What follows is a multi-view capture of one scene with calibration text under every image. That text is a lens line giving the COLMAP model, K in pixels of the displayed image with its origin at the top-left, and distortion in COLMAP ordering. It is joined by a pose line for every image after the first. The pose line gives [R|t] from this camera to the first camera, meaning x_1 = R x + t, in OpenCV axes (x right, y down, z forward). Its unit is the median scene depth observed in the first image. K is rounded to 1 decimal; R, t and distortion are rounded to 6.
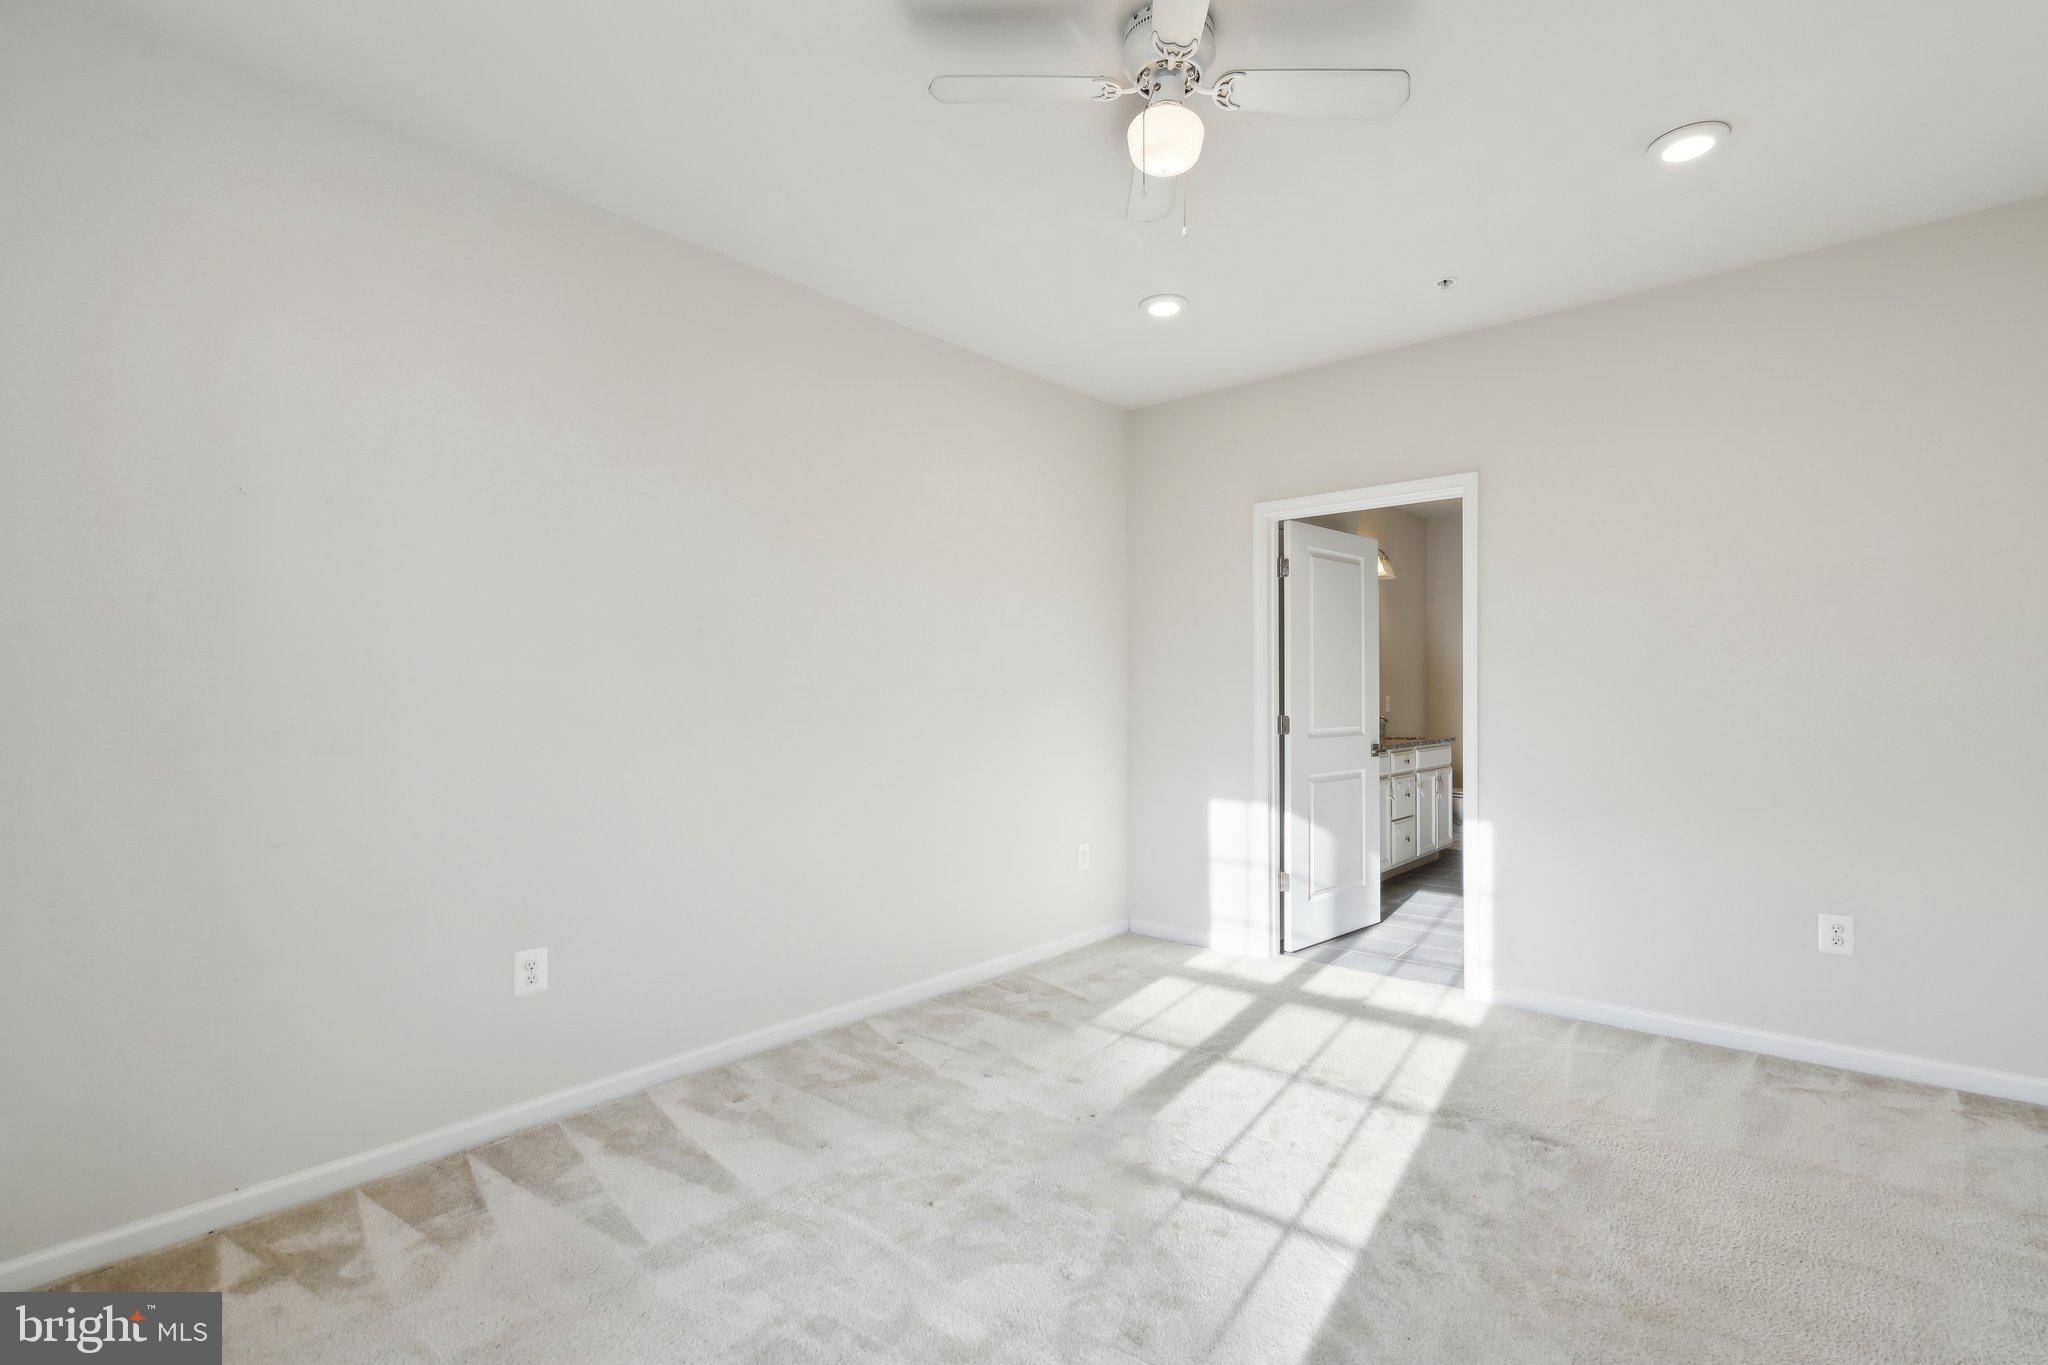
lens RADIAL K [[926.4, 0, 998.6], [0, 926.4, 695.8], [0, 0, 1]] dist [0.001588, 0.000471]
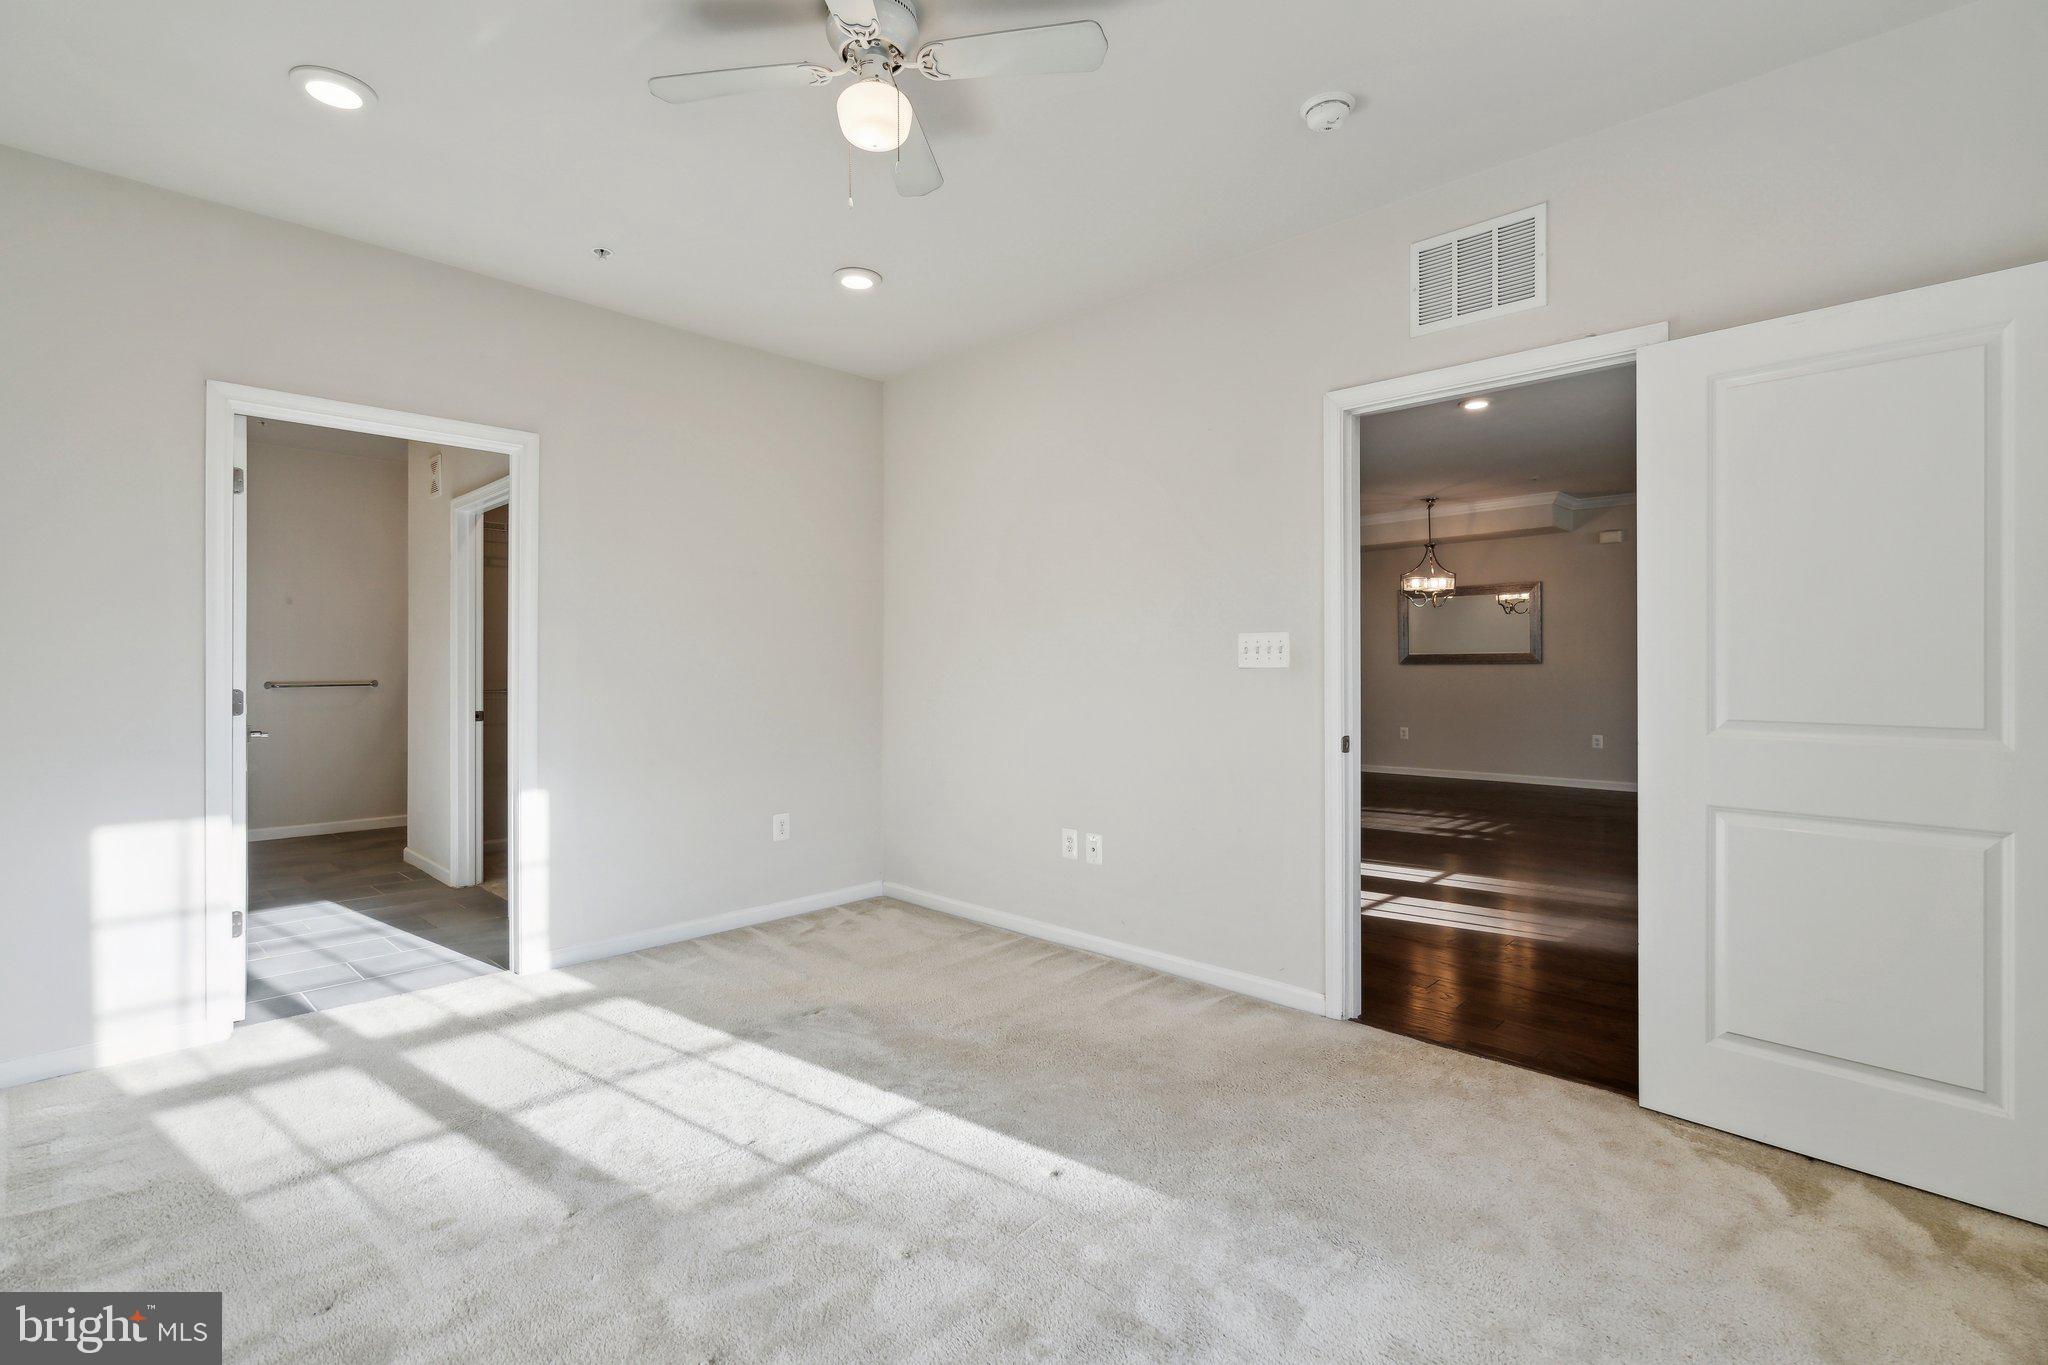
lens RADIAL K [[941.6, 0, 1065.9], [0, 941.6, 672.2], [0, 0, 1]] dist [0.000769, -0.000357]
pose [[0.043907, -0.004232, 0.999027, -0.528957], [-0.000088, 0.999991, 0.004240, 0.006374], [-0.999036, -0.000274, 0.043906, 0.462998]]
